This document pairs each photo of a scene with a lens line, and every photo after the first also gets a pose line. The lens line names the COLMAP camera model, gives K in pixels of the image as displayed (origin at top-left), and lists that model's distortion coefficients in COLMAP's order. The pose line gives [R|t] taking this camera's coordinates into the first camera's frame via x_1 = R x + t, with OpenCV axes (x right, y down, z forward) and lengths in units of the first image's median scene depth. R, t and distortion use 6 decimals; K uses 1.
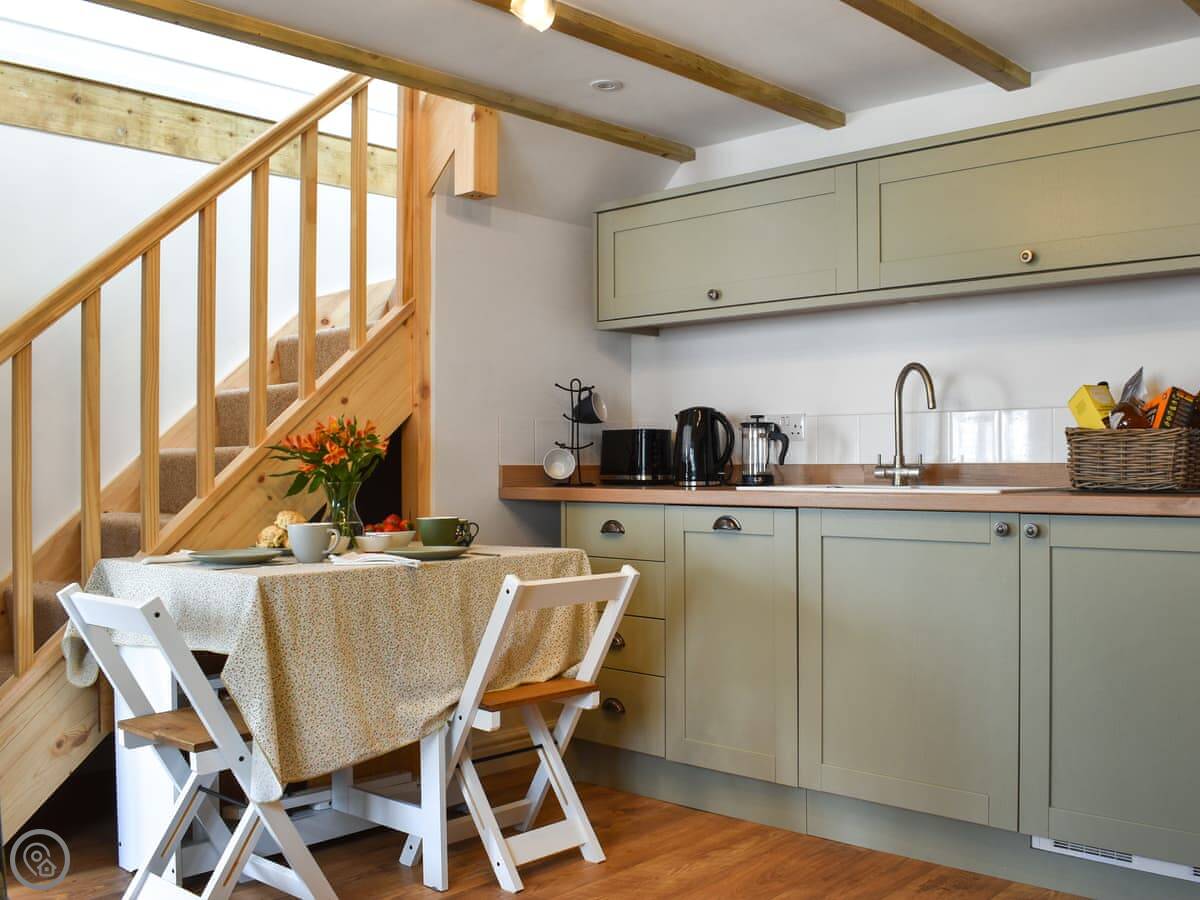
lens RADIAL K [[1111.0, 0, 627.4], [0, 1111.0, 451.8], [0, 0, 1]] dist [-0.078092, 0.001679]
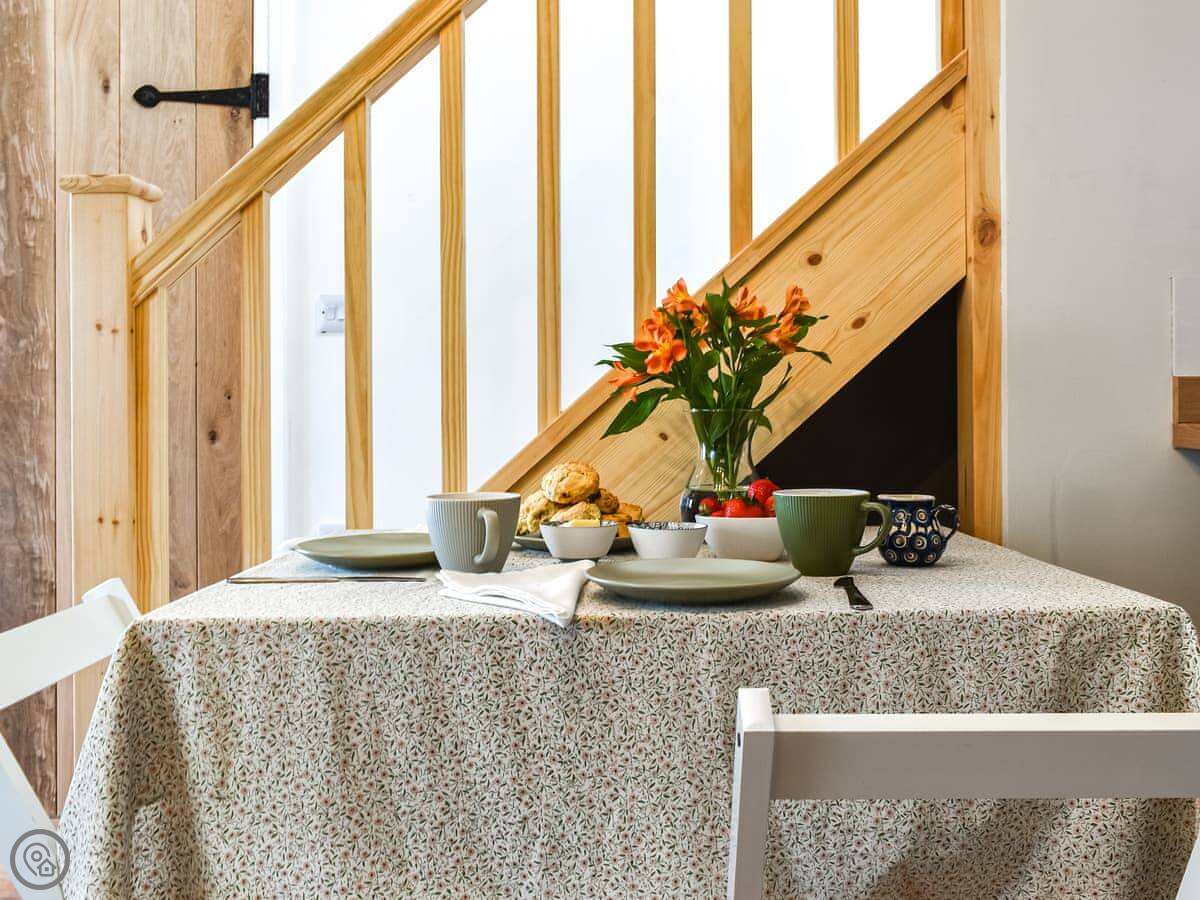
lens RADIAL K [[1122.9, 0, 600.0], [0, 1122.9, 450.0], [0, 0, 1]] dist [-0.026646, 0.000462]
pose [[0.692618, 0.027135, -0.720794, 0.073875], [0.013878, 0.998606, 0.050929, 0.018612], [0.721172, -0.045277, 0.691275, 0.575873]]
